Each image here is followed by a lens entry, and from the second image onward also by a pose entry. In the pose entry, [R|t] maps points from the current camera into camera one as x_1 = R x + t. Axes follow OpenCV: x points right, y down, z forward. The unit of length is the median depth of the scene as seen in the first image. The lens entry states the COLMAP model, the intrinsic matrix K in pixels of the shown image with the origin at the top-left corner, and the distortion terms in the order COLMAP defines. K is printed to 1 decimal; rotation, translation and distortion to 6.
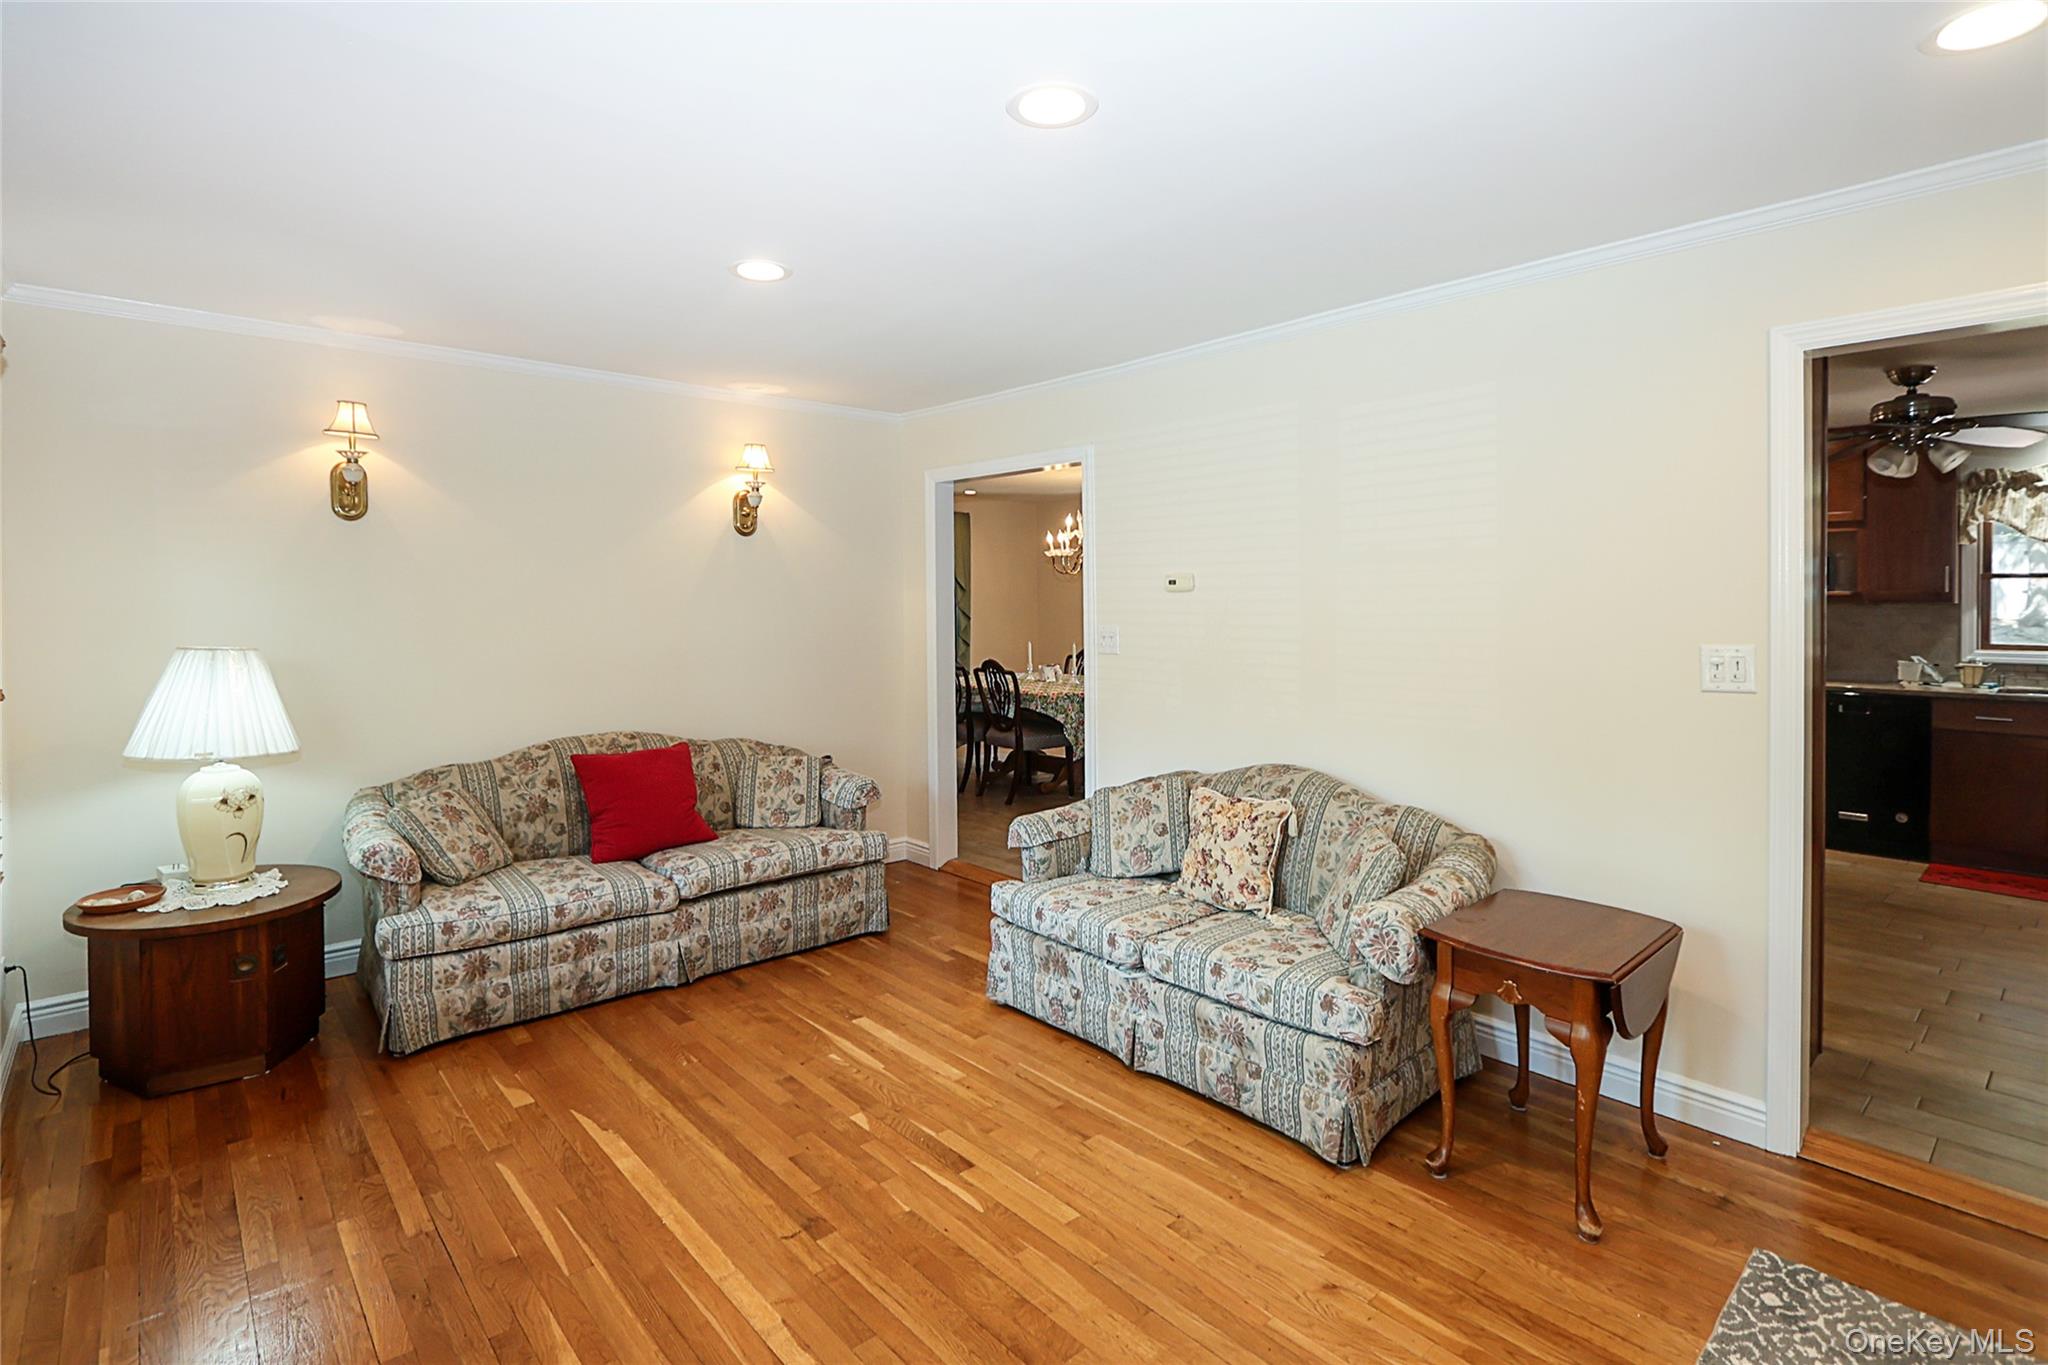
lens RADIAL K [[961.0, 0, 1008.8], [0, 961.0, 607.5], [0, 0, 1]] dist [-0.016793, 0.002089]
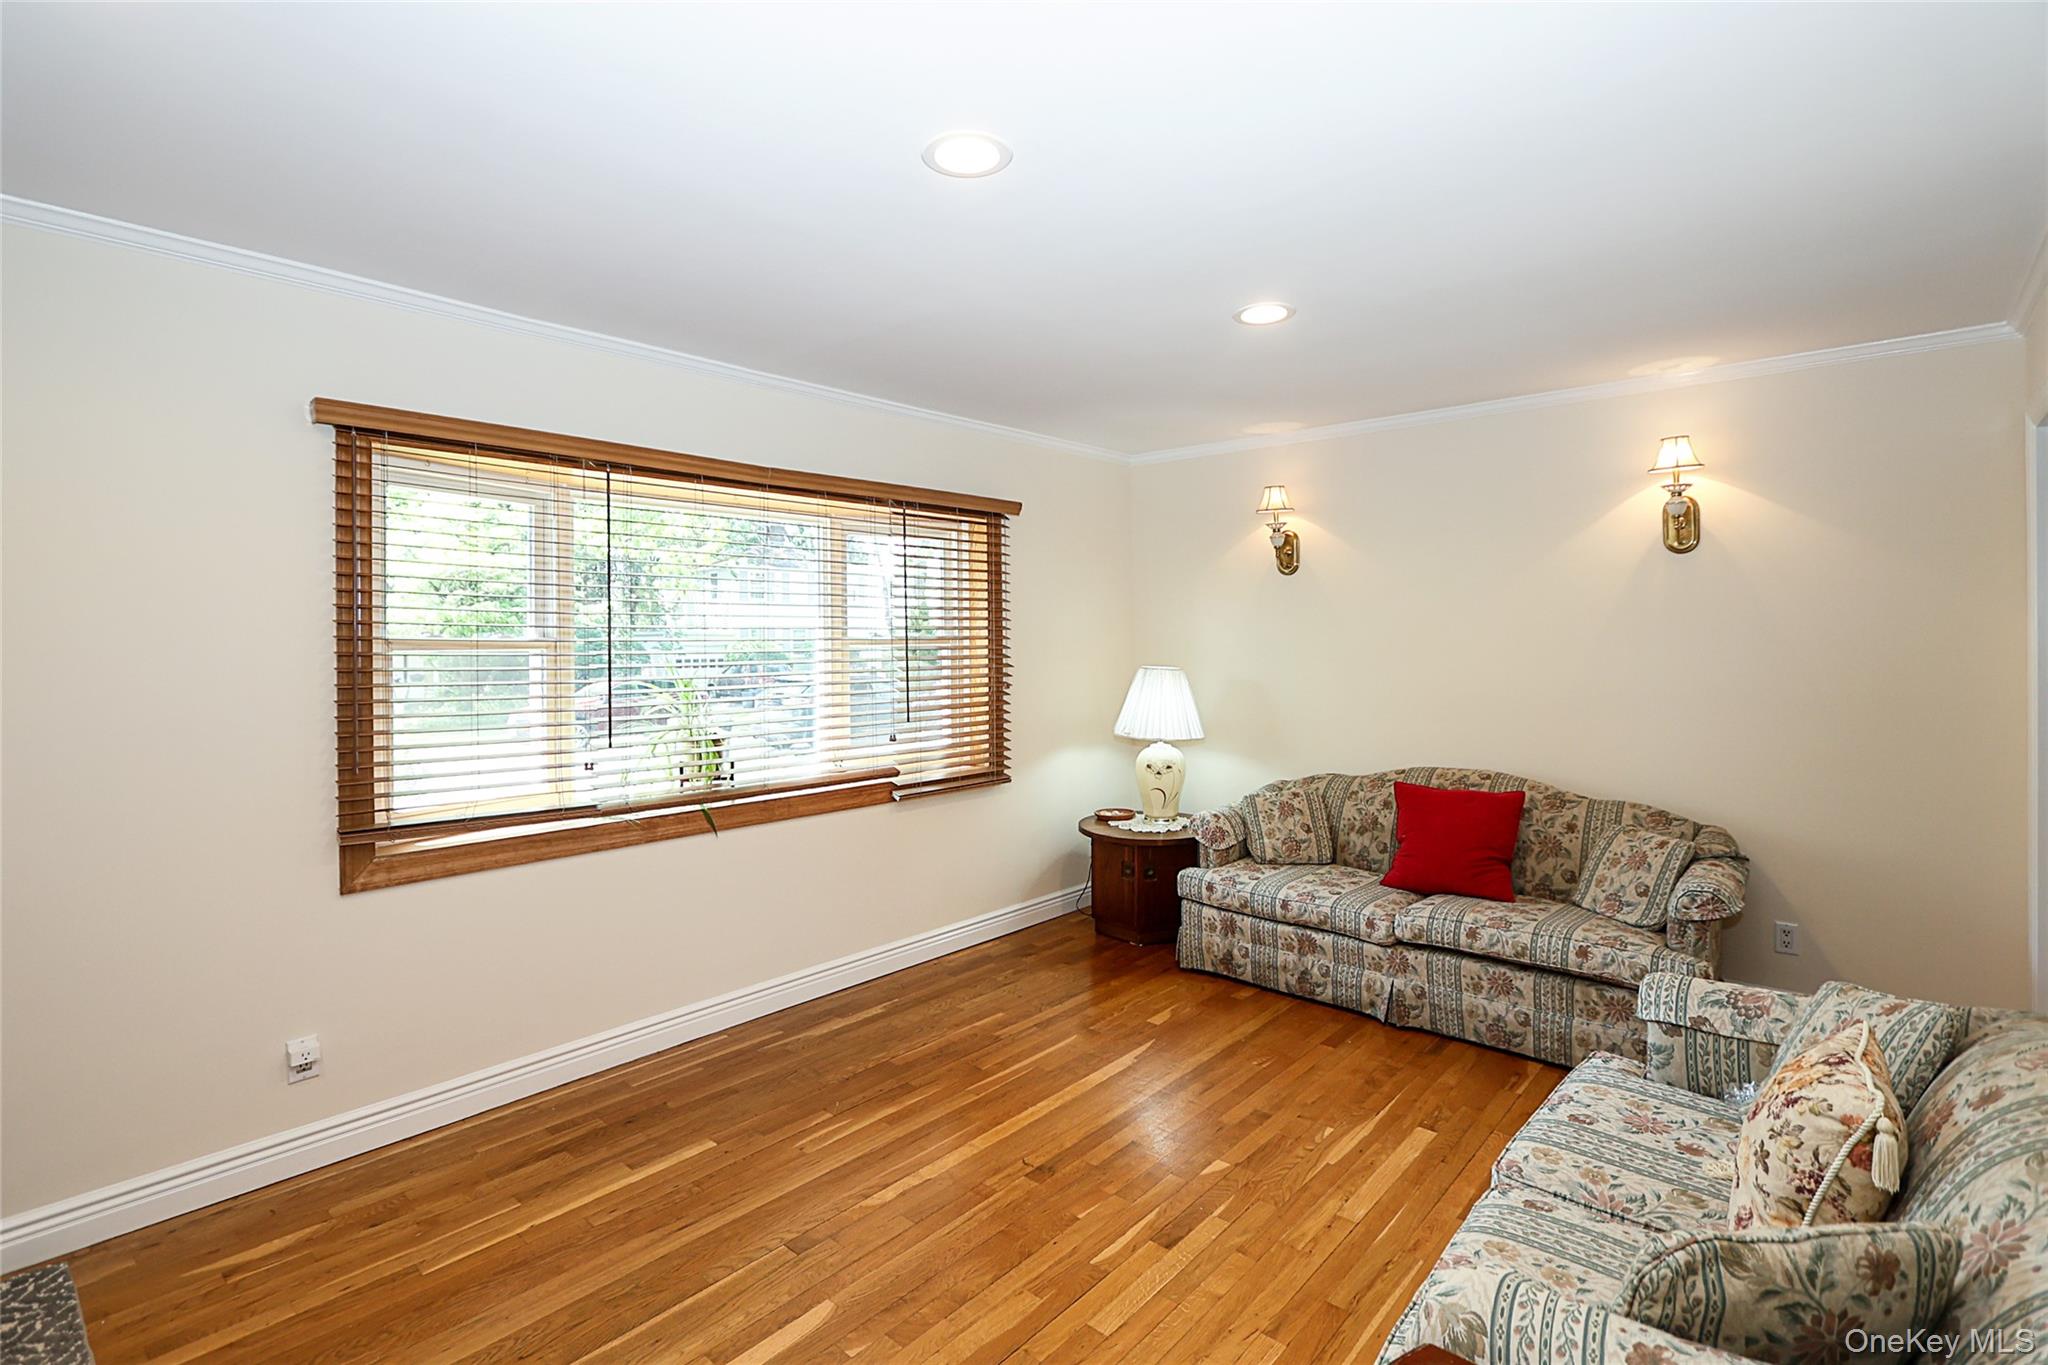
lens RADIAL K [[961.0, 0, 1069.5], [0, 961.0, 634.4], [0, 0, 1]] dist [-0.016793, 0.002089]
pose [[0.151214, -0.005994, -0.988483, 0.584205], [-0.003100, 0.999974, -0.006538, -0.001169], [0.988496, 0.004053, 0.151192, 0.517698]]
